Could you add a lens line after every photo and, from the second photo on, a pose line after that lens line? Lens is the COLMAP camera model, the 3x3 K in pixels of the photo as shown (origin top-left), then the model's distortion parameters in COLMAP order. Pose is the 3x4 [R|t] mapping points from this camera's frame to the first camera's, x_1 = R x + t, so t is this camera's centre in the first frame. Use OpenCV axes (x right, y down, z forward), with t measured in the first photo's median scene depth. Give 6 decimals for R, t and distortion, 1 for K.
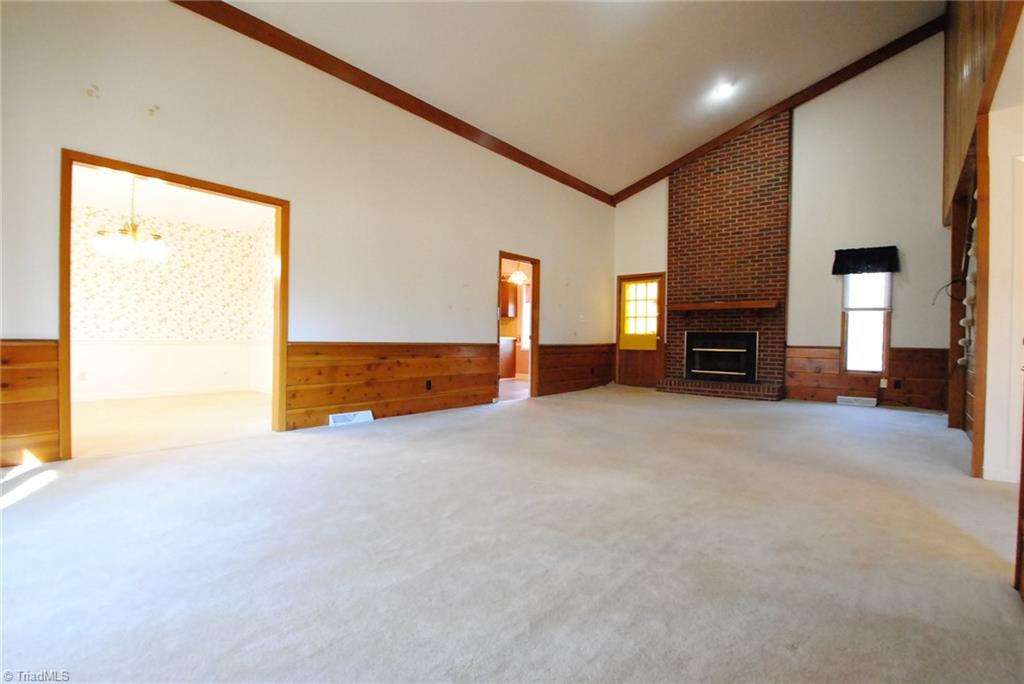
lens RADIAL K [[498.3, 0, 512.0], [0, 498.3, 342.0], [0, 0, 1]] dist [-0.000426, -0.000092]
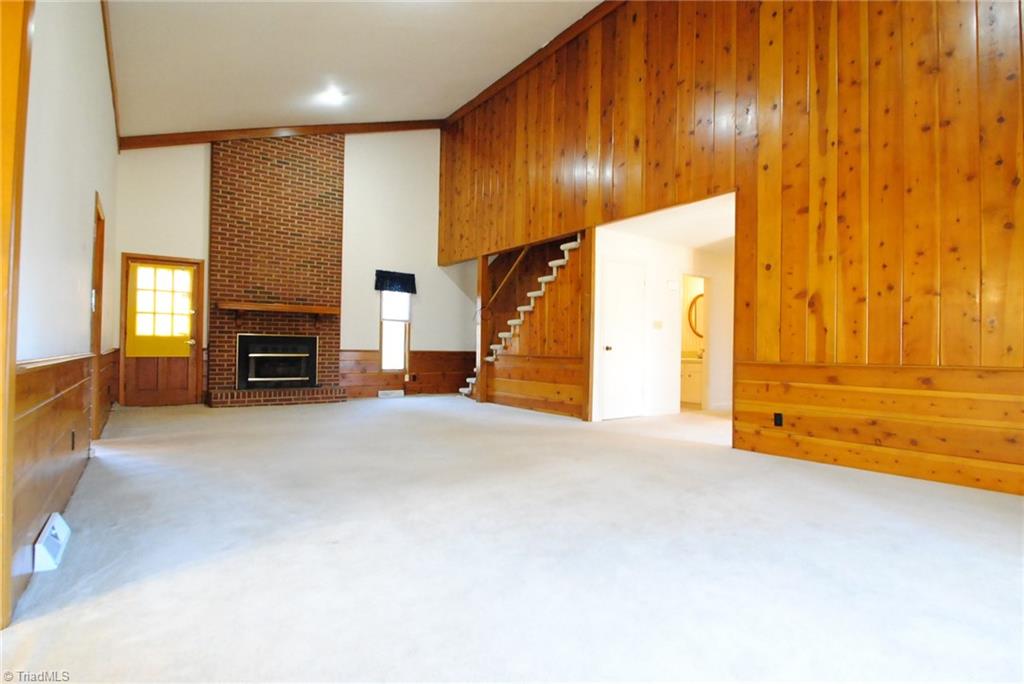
lens RADIAL K [[502.5, 0, 512.0], [0, 502.5, 342.0], [0, 0, 1]] dist [-0.000952, -0.000306]
pose [[0.260208, 0.002825, 0.965549, -0.394174], [-0.003544, 0.999992, -0.001971, -0.008351], [-0.965546, -0.002909, 0.260216, 0.340776]]
